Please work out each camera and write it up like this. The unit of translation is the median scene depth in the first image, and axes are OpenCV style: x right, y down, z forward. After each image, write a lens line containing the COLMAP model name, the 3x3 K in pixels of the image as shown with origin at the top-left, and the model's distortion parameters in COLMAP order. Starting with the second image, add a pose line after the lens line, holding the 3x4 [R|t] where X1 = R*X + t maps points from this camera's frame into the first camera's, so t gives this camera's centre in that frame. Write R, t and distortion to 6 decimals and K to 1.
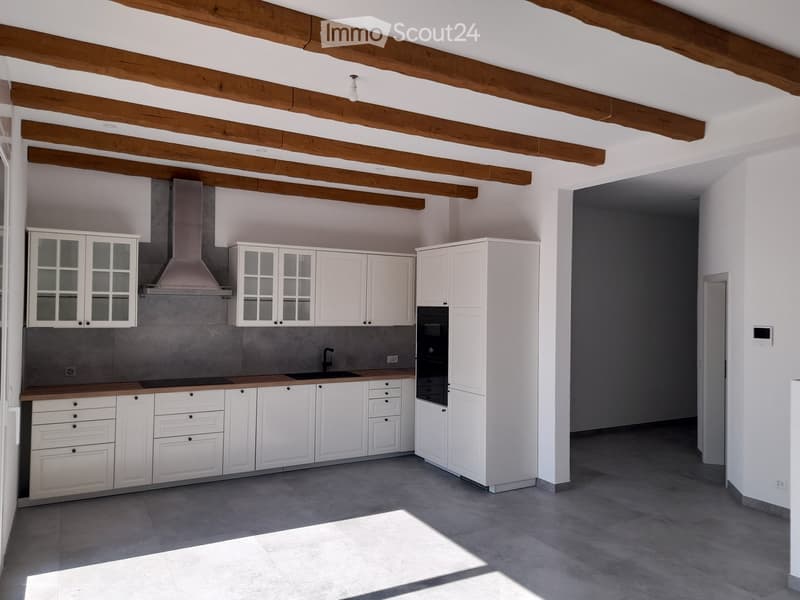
lens RADIAL K [[580.2, 0, 400.0], [0, 580.2, 300.0], [0, 0, 1]] dist [0.091001, -0.001377]
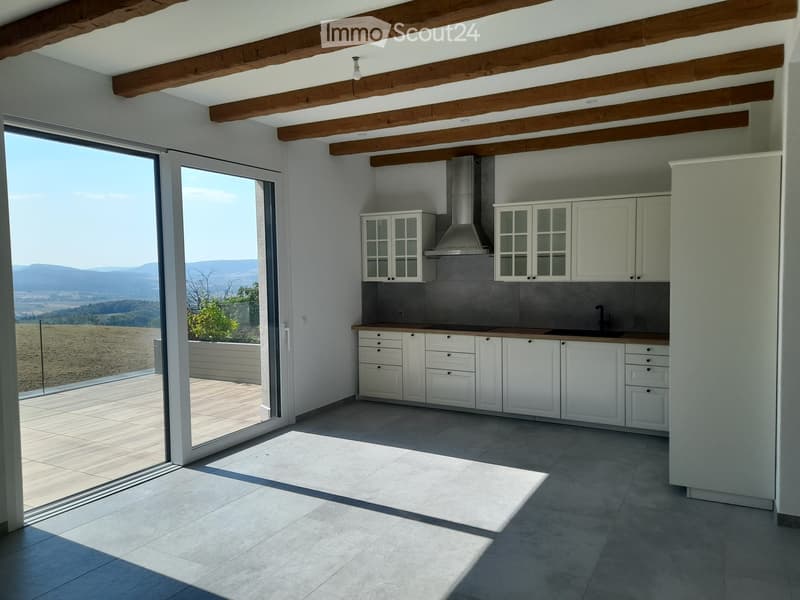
lens RADIAL K [[571.9, 0, 400.2], [0, 571.9, 317.3], [0, 0, 1]] dist [0.004179, -0.001862]
pose [[0.522856, 0.054871, -0.850653, 0.552637], [0.038013, 0.995432, 0.087575, 0.010812], [0.851573, -0.078125, 0.518382, 0.282406]]
